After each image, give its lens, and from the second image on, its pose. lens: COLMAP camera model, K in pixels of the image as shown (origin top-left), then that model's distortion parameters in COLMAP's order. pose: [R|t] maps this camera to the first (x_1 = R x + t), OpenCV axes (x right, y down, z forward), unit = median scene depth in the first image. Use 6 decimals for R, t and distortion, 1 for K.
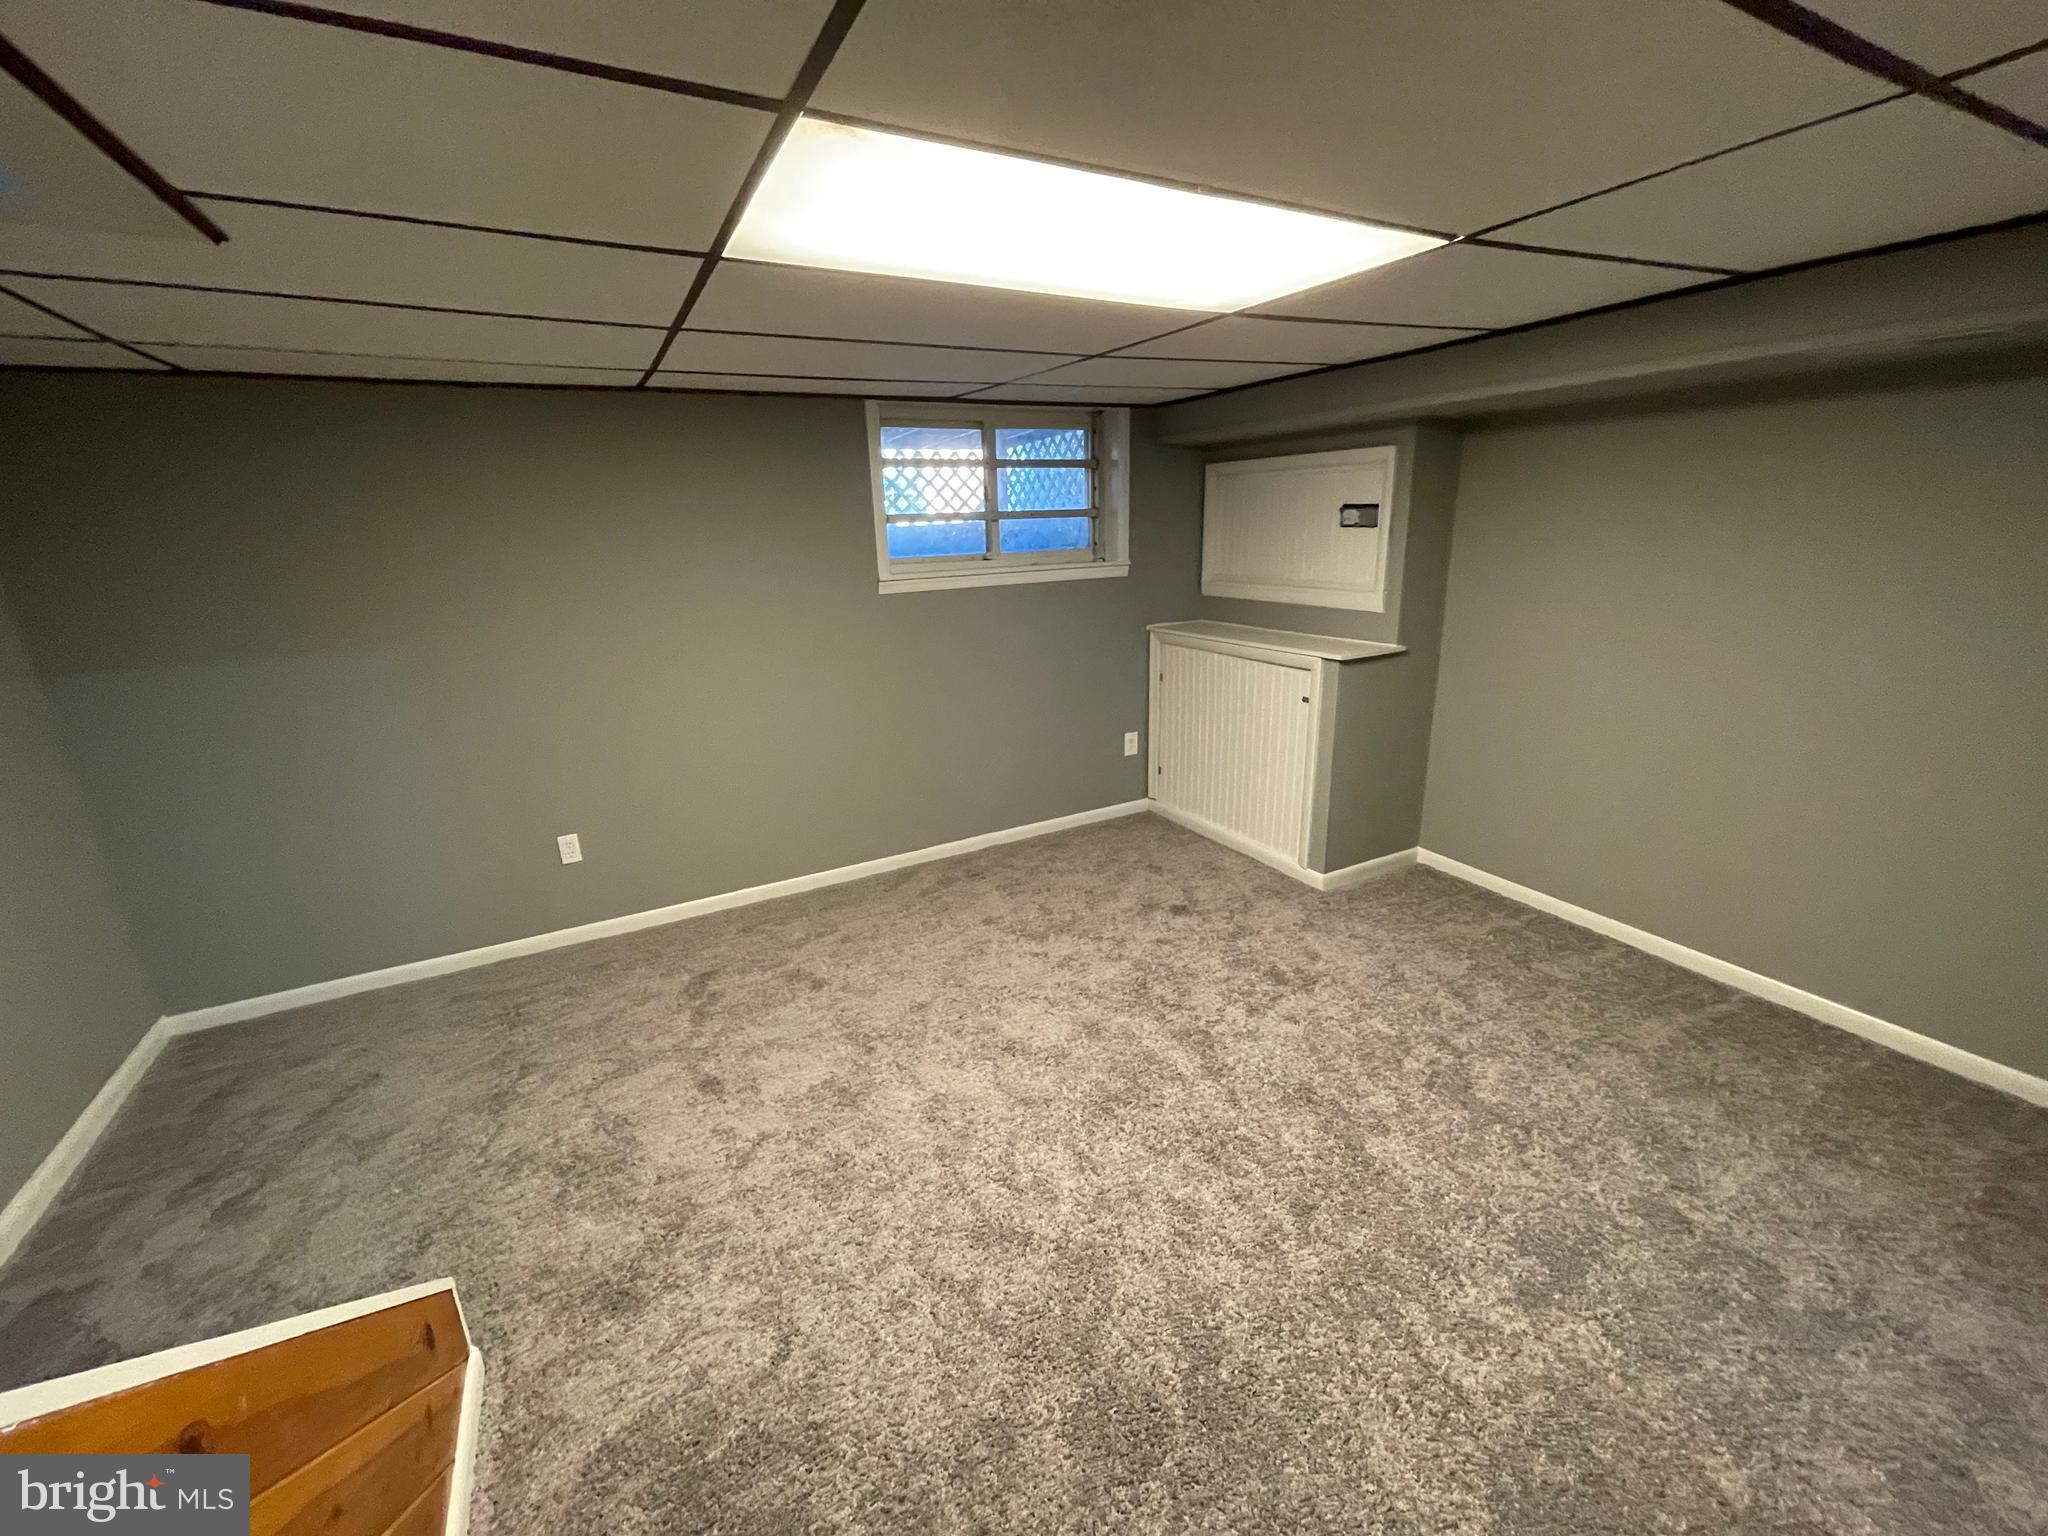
lens RADIAL K [[827.4, 0, 1015.0], [0, 827.4, 757.9], [0, 0, 1]] dist [-0.005224, 0.003383]
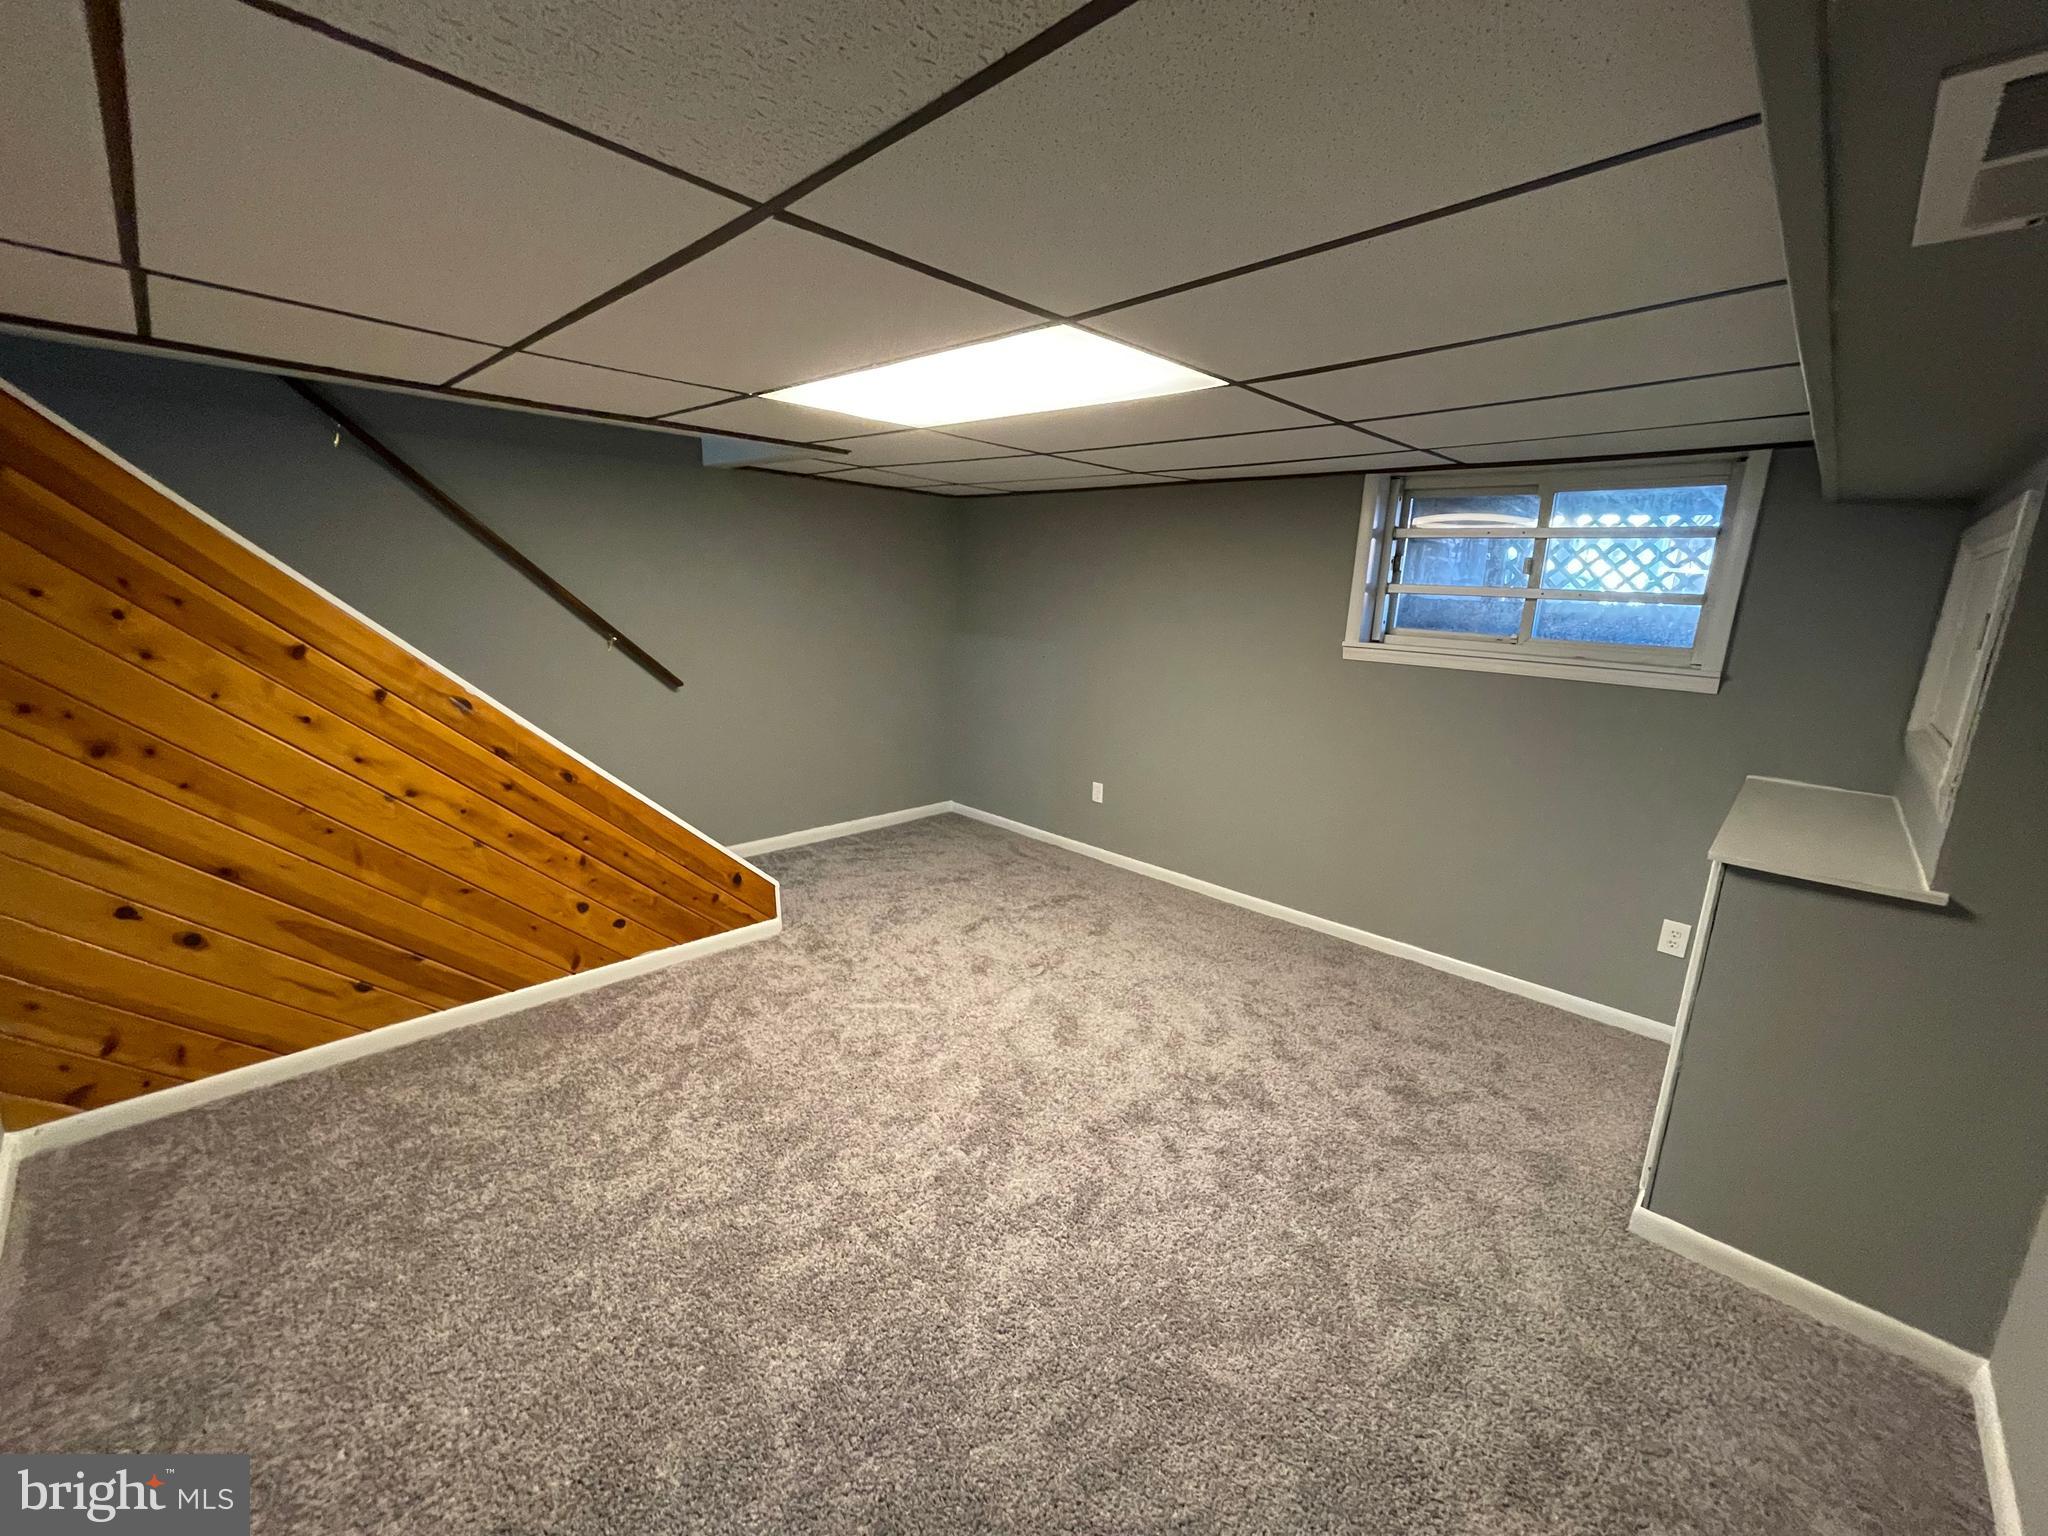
lens RADIAL K [[827.4, 0, 1029.5], [0, 827.4, 765.6], [0, 0, 1]] dist [-0.005224, 0.003383]
pose [[0.309453, 0.251459, -0.917064, 0.787387], [-0.309302, 0.938577, 0.152988, -0.126332], [0.899206, 0.236307, 0.368223, 0.344780]]
